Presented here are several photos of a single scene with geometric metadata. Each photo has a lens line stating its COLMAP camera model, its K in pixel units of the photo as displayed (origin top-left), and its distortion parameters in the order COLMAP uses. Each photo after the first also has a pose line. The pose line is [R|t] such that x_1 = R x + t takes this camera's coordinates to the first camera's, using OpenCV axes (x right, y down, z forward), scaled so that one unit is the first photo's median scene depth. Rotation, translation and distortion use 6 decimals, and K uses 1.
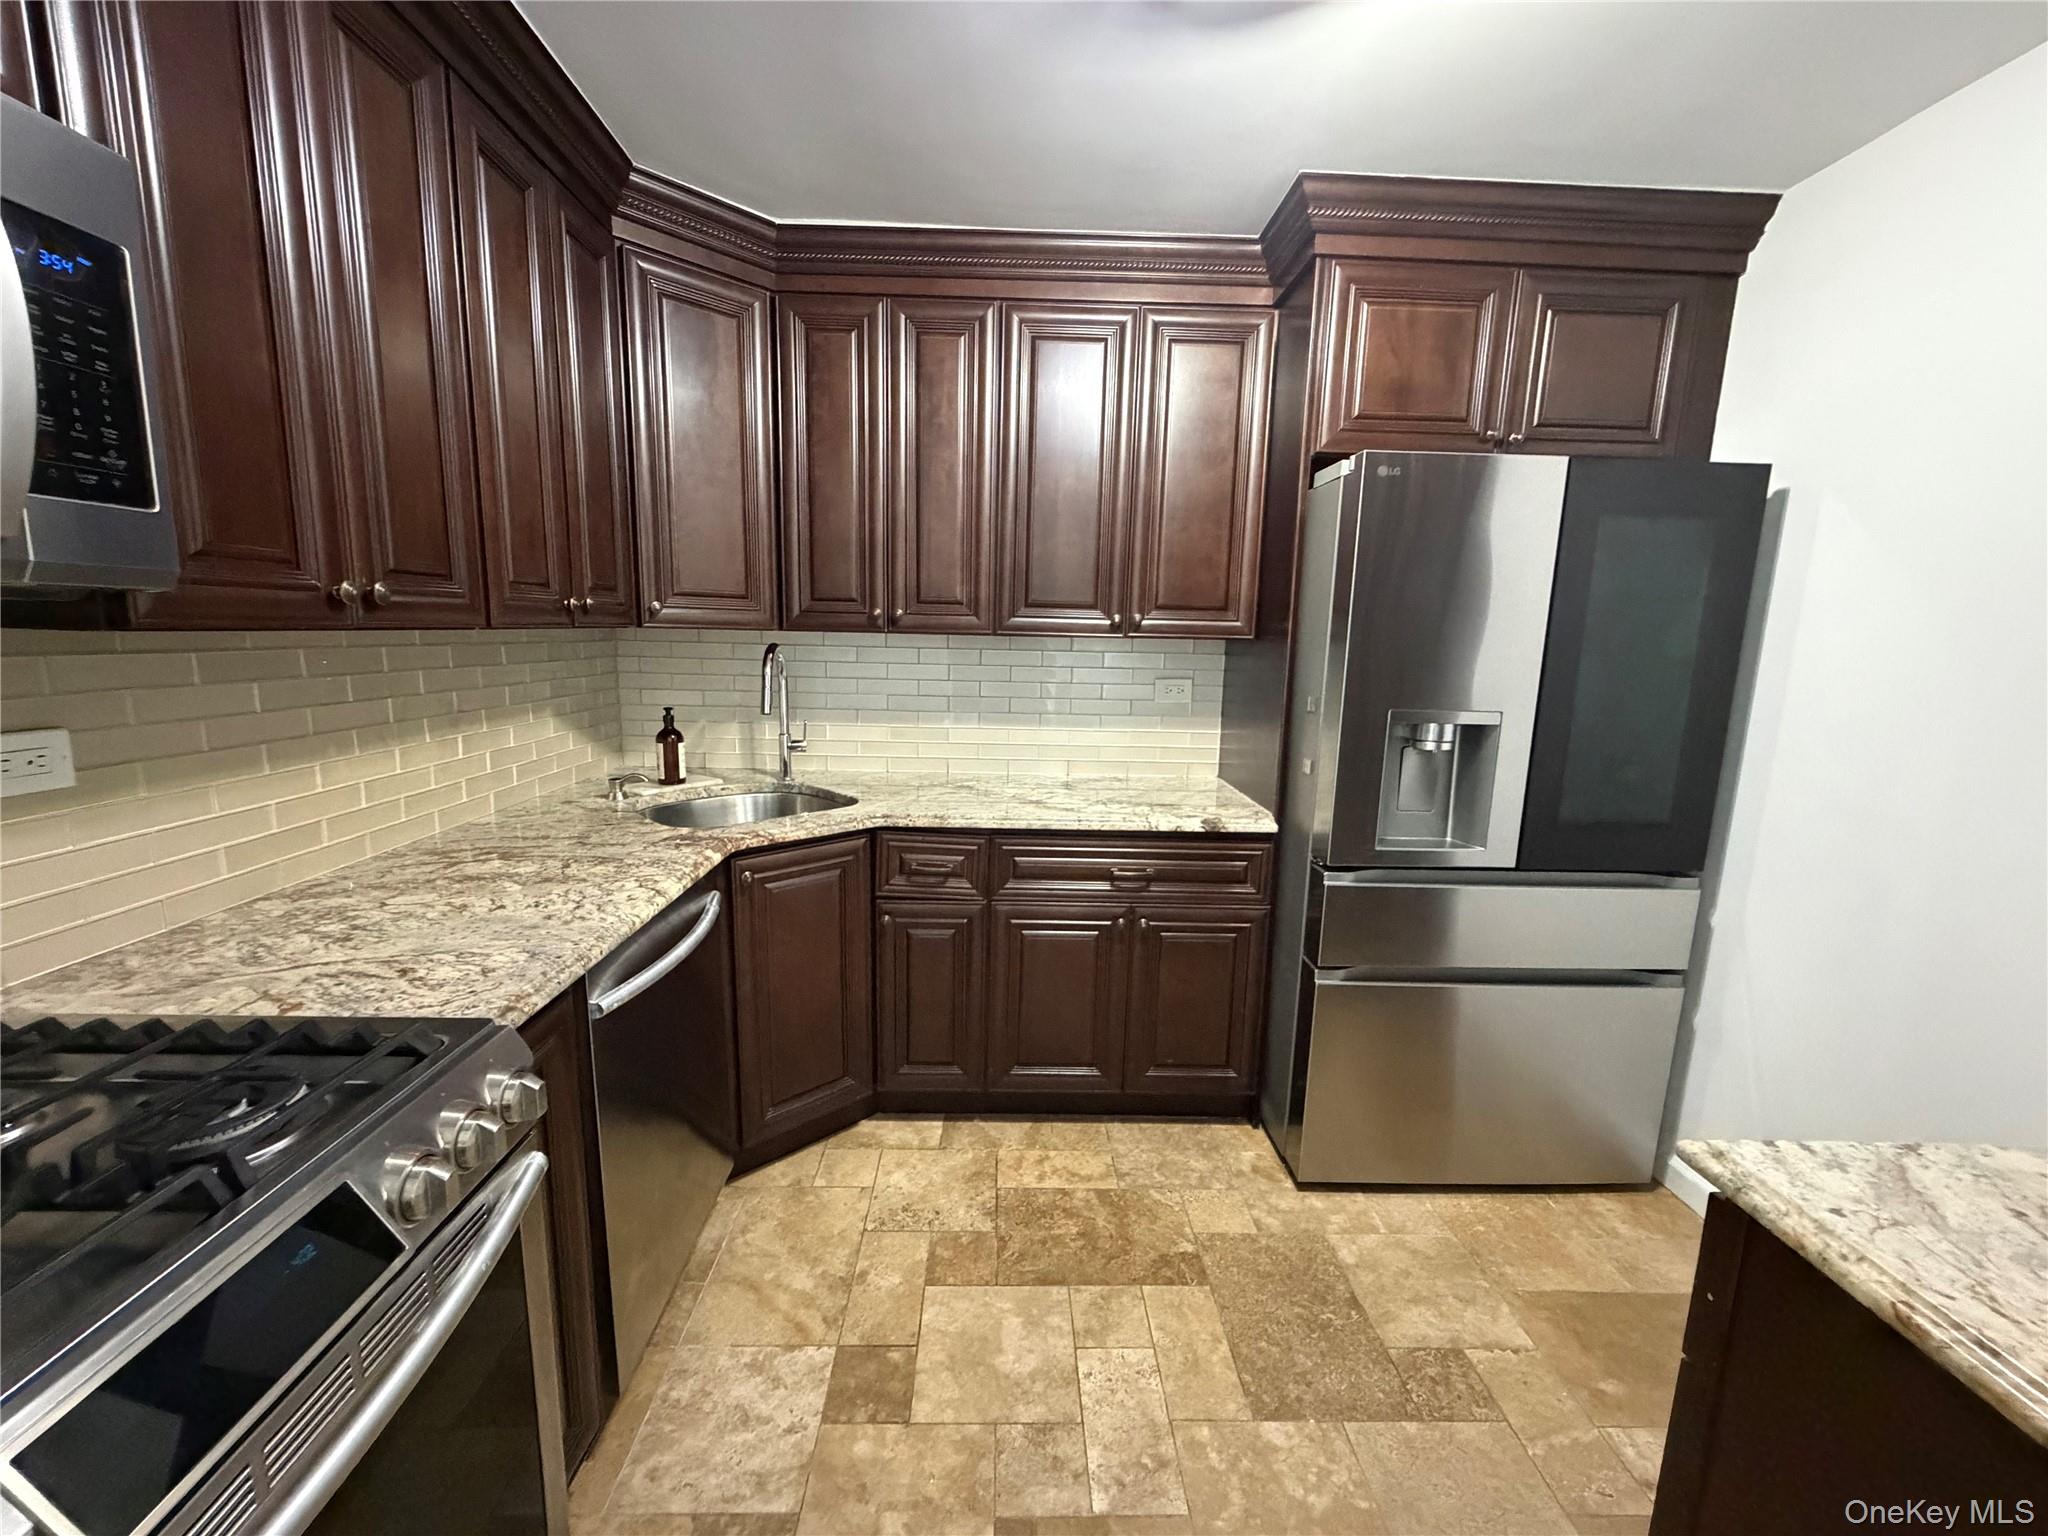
lens RADIAL K [[824.5, 0, 1021.4], [0, 824.5, 769.5], [0, 0, 1]] dist [0.001706, -0.000229]
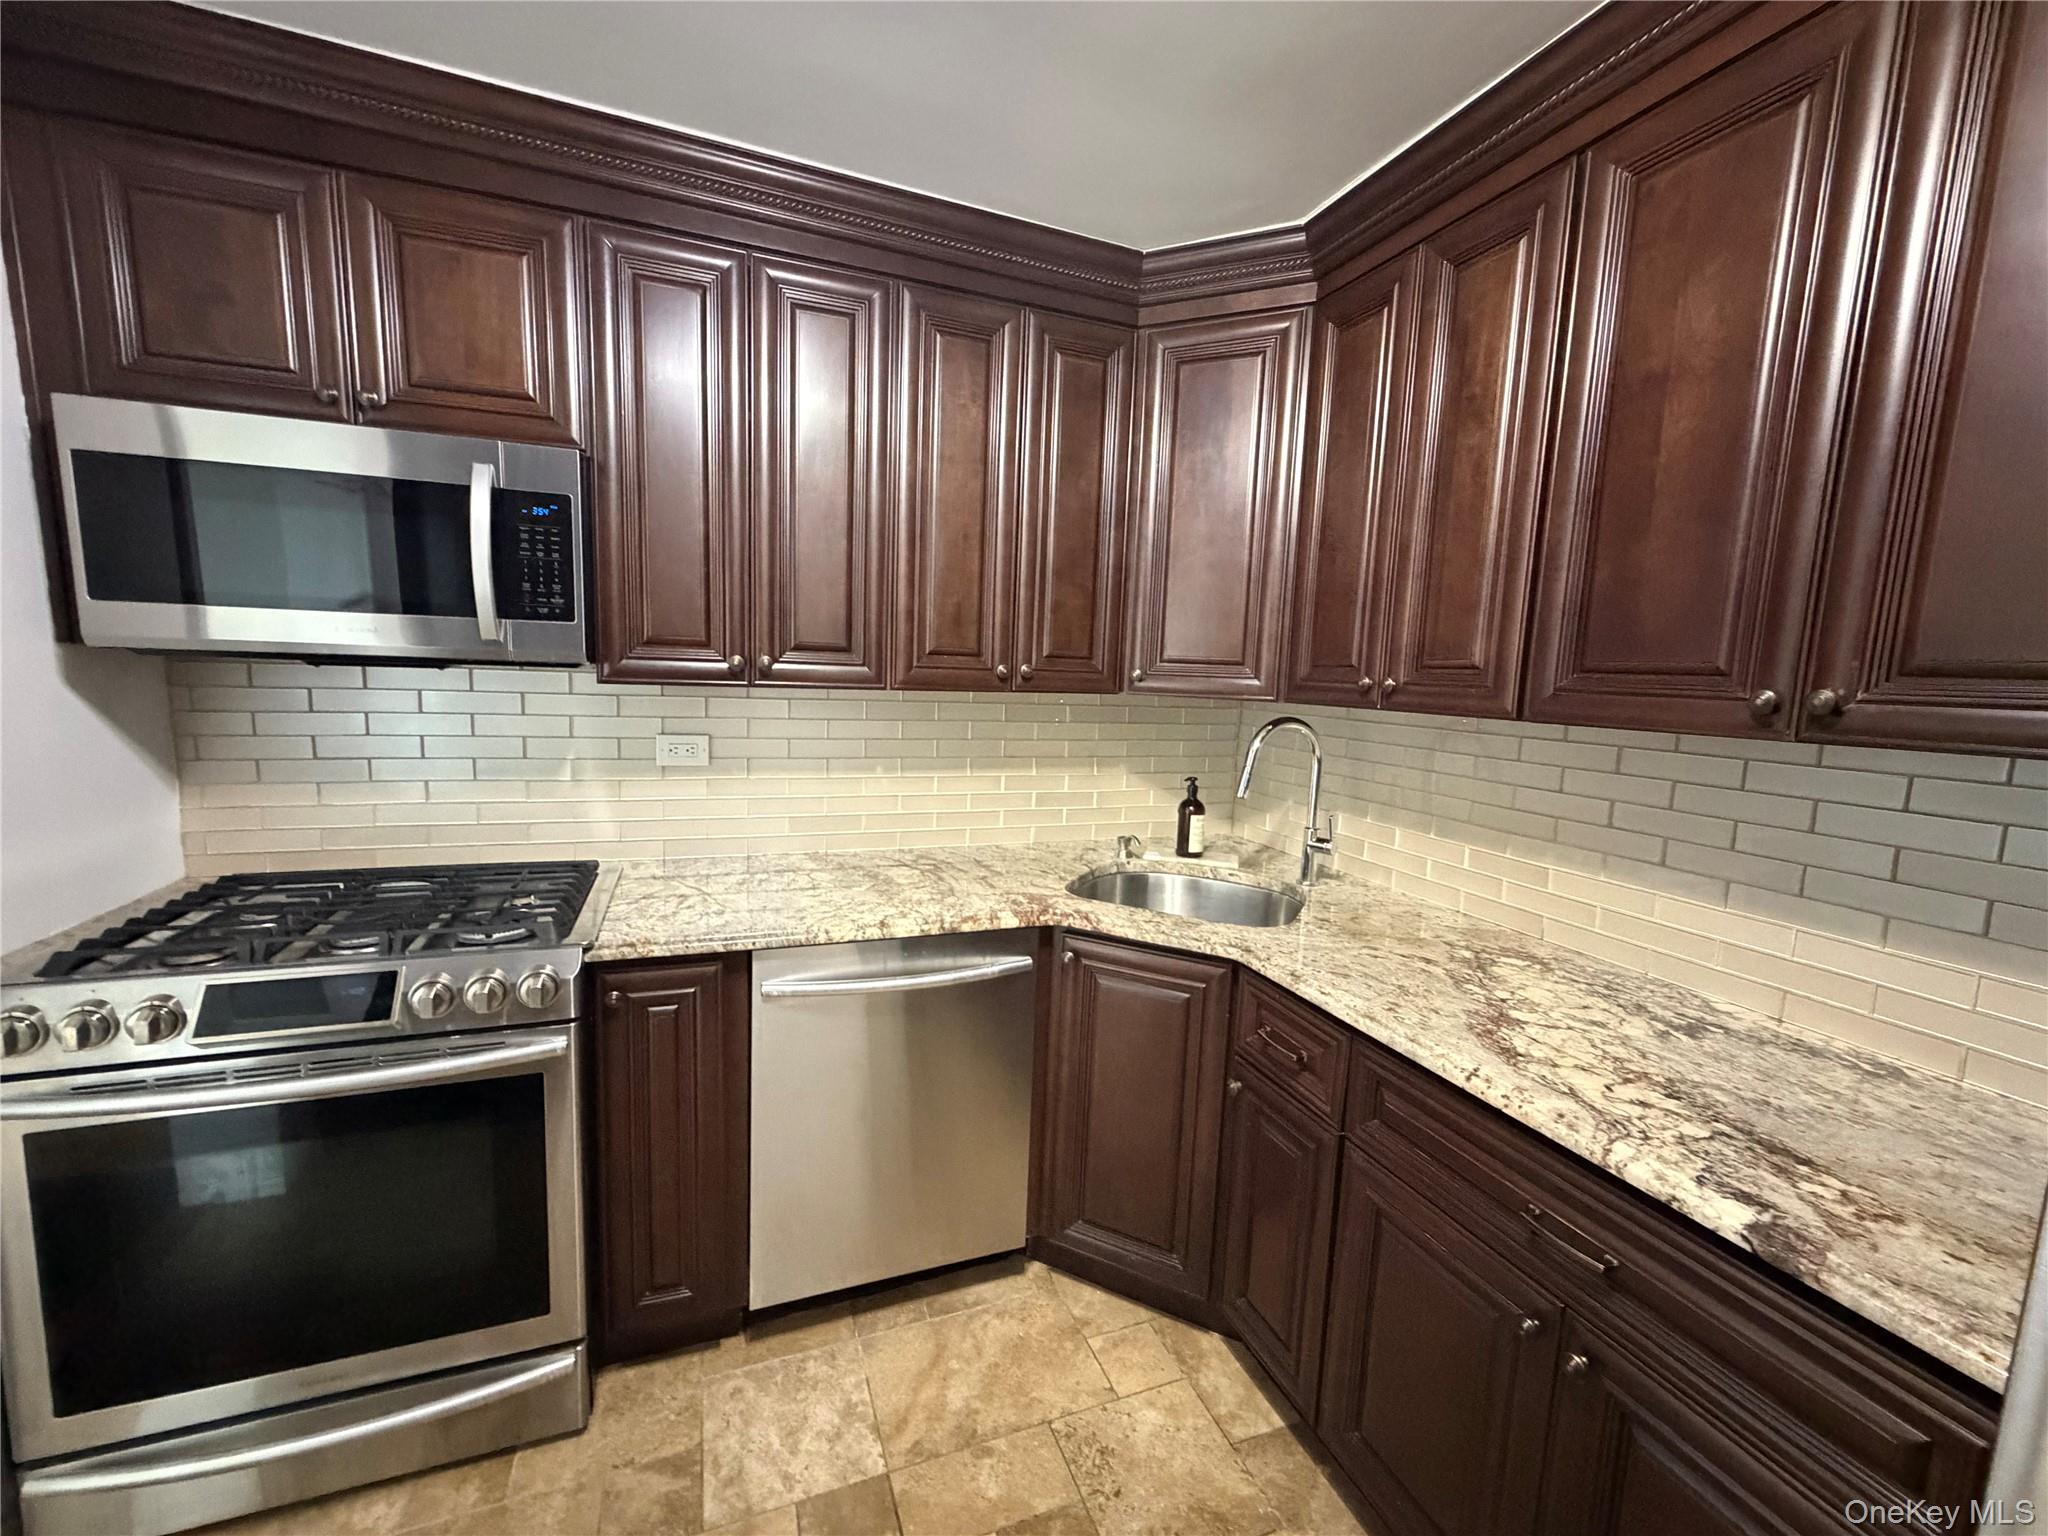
lens RADIAL K [[824.5, 0, 1023.4], [0, 824.5, 769.1], [0, 0, 1]] dist [0.001706, -0.000229]
pose [[0.327308, 0.104372, -0.939136, 0.491388], [-0.185493, 0.981640, 0.044448, -0.107821], [0.926532, 0.159655, 0.340658, 0.576071]]
